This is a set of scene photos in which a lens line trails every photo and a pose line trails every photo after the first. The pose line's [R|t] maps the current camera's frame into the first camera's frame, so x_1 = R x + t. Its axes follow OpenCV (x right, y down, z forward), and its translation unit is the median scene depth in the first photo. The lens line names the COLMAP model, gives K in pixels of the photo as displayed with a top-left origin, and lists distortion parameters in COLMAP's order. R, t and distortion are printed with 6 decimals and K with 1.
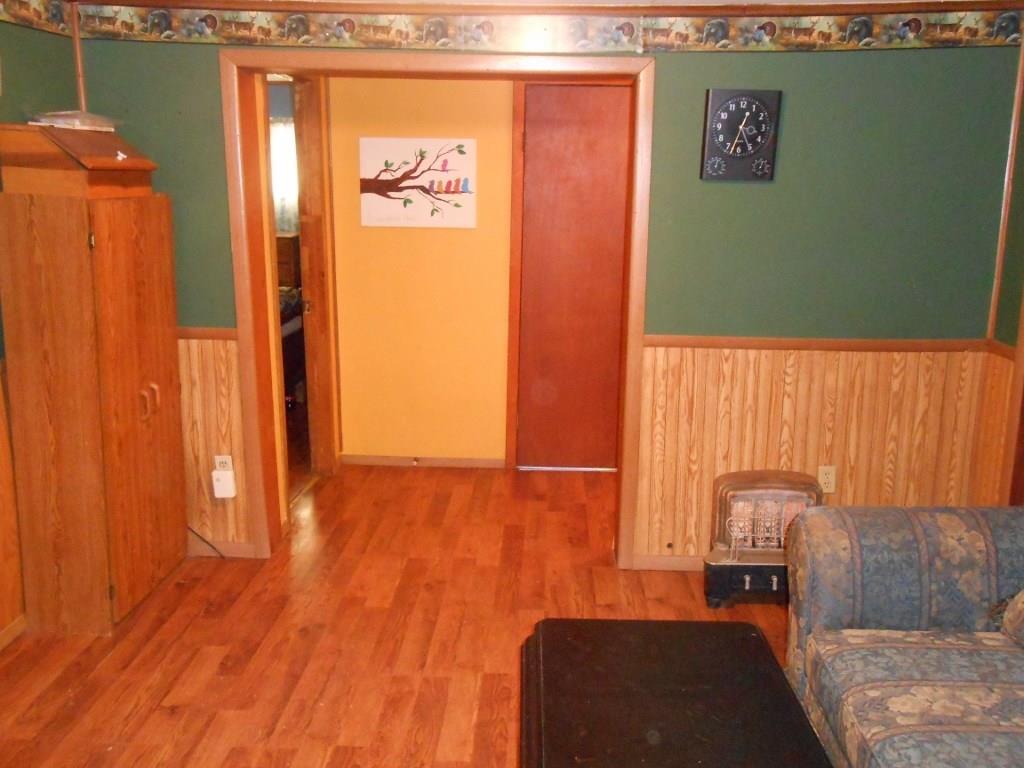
lens RADIAL K [[909.6, 0, 512.0], [0, 909.6, 384.0], [0, 0, 1]] dist [-0.002900, 0.003828]
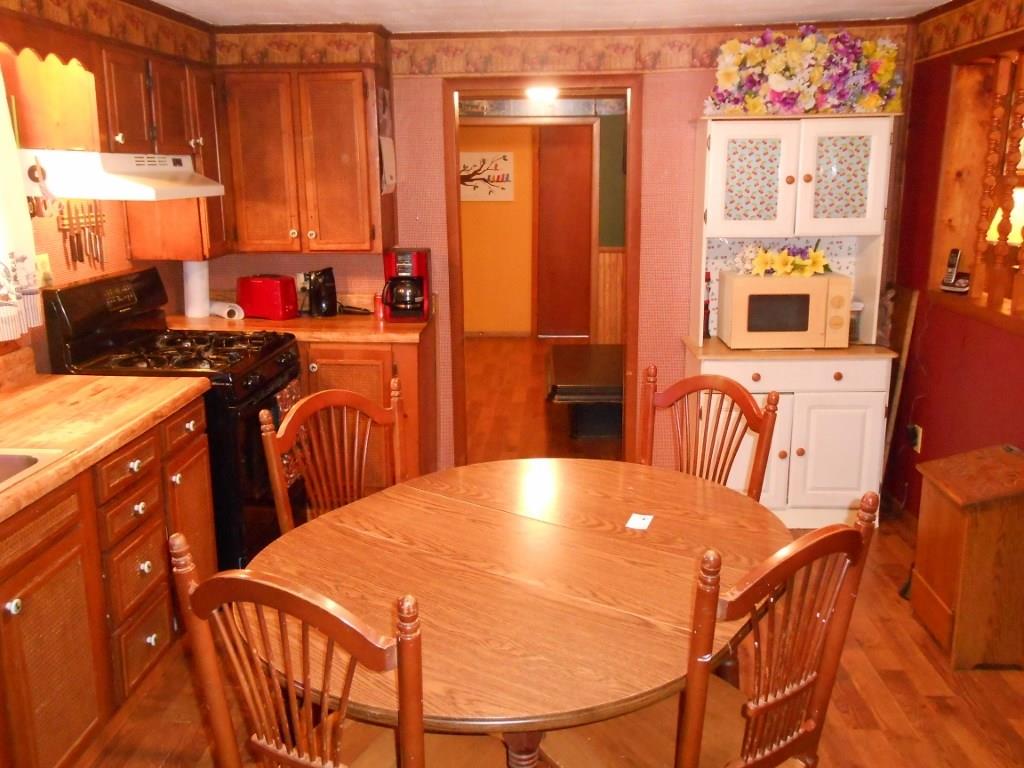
lens RADIAL K [[909.6, 0, 512.0], [0, 909.6, 384.0], [0, 0, 1]] dist [-0.002900, 0.003828]
pose [[0.999824, -0.014982, -0.011329, -0.028028], [0.015093, 0.999839, 0.009733, 0.180870], [0.011182, -0.009903, 0.999888, -0.841425]]
